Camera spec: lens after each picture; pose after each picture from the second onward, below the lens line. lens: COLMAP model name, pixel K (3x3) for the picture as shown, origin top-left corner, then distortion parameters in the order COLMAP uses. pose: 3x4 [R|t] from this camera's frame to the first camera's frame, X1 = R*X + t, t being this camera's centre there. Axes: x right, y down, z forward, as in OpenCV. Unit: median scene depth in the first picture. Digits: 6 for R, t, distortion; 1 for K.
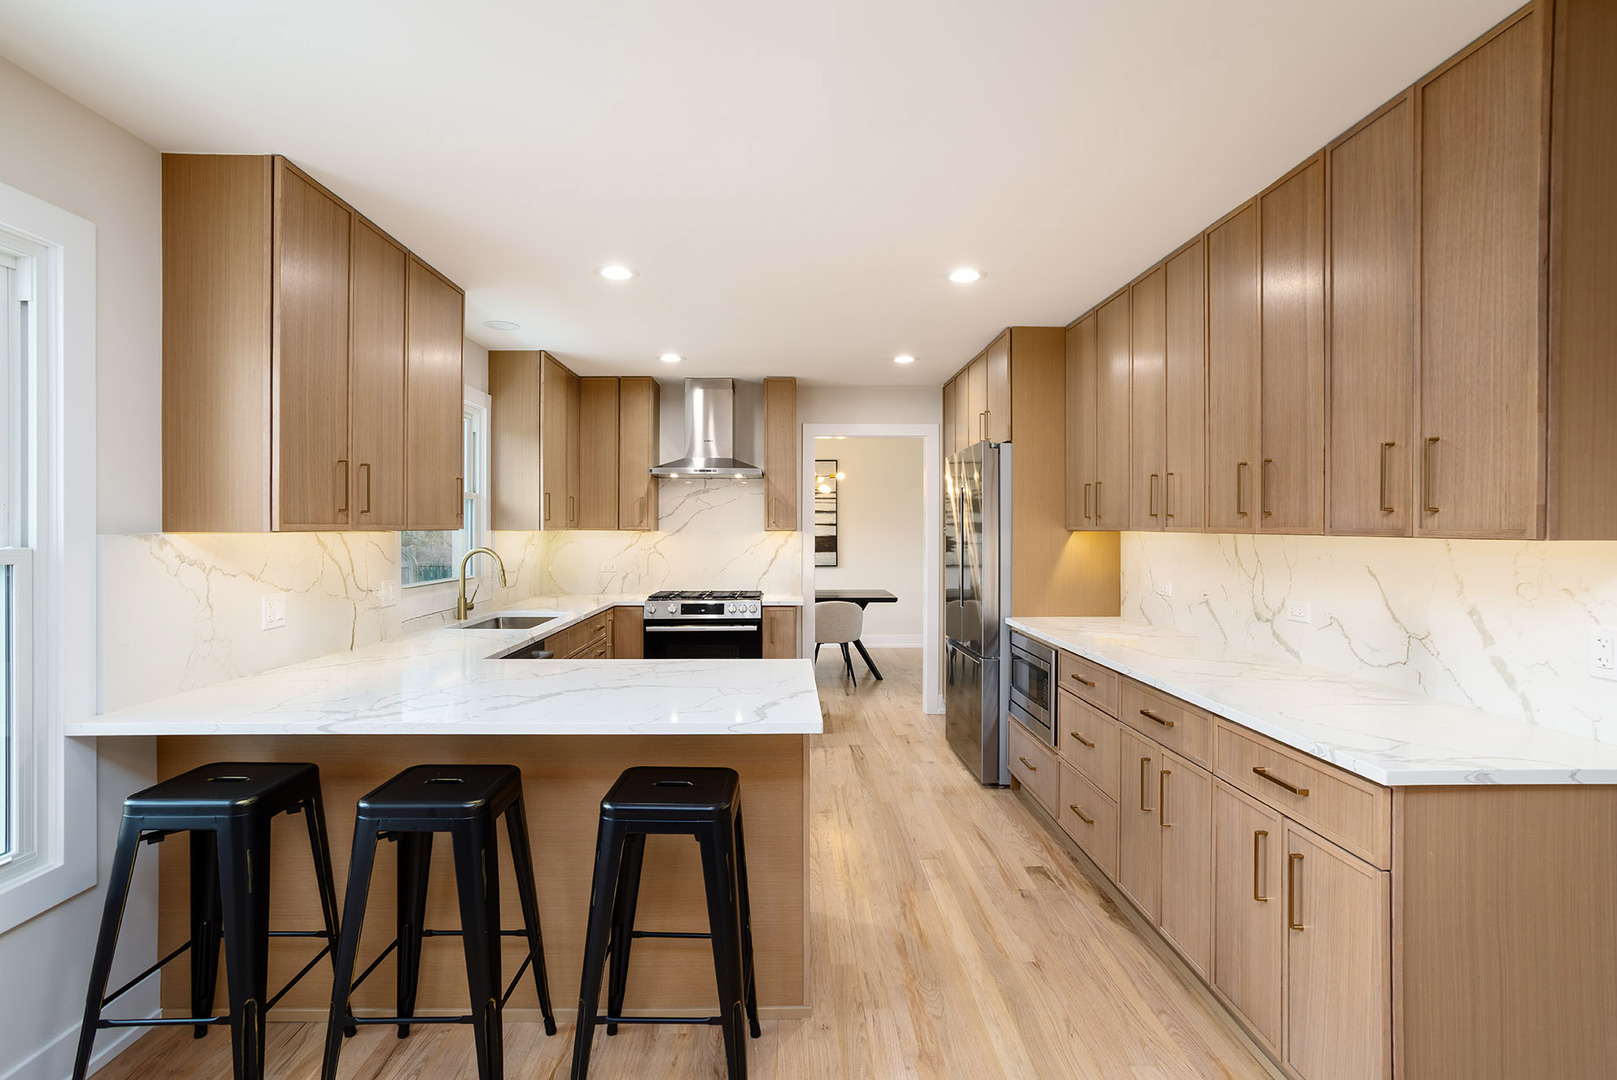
lens RADIAL K [[767.3, 0, 805.2], [0, 767.3, 529.5], [0, 0, 1]] dist [-0.000034, 0.000741]
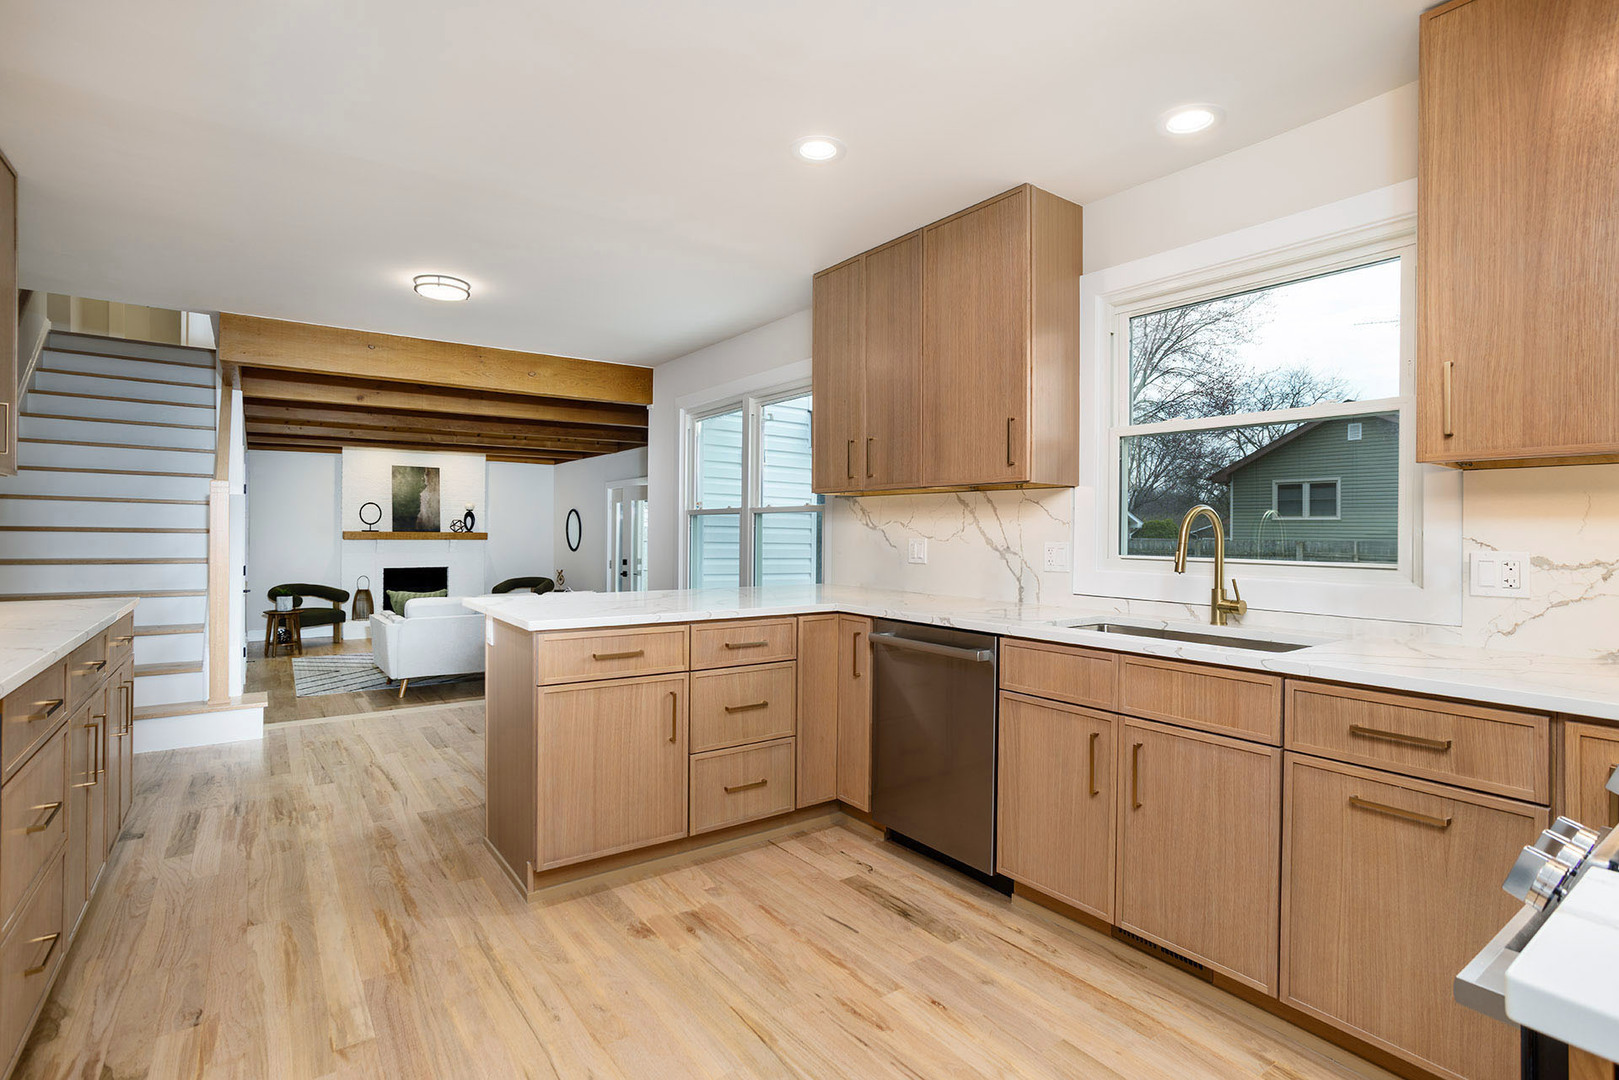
lens RADIAL K [[768.3, 0, 815.7], [0, 768.3, 538.4], [0, 0, 1]] dist [-0.000034, 0.000741]
pose [[-0.817794, -0.008235, -0.575453, 0.253532], [-0.011861, 0.999926, 0.002546, 0.070989], [0.575390, 0.008908, -0.817831, 1.972861]]
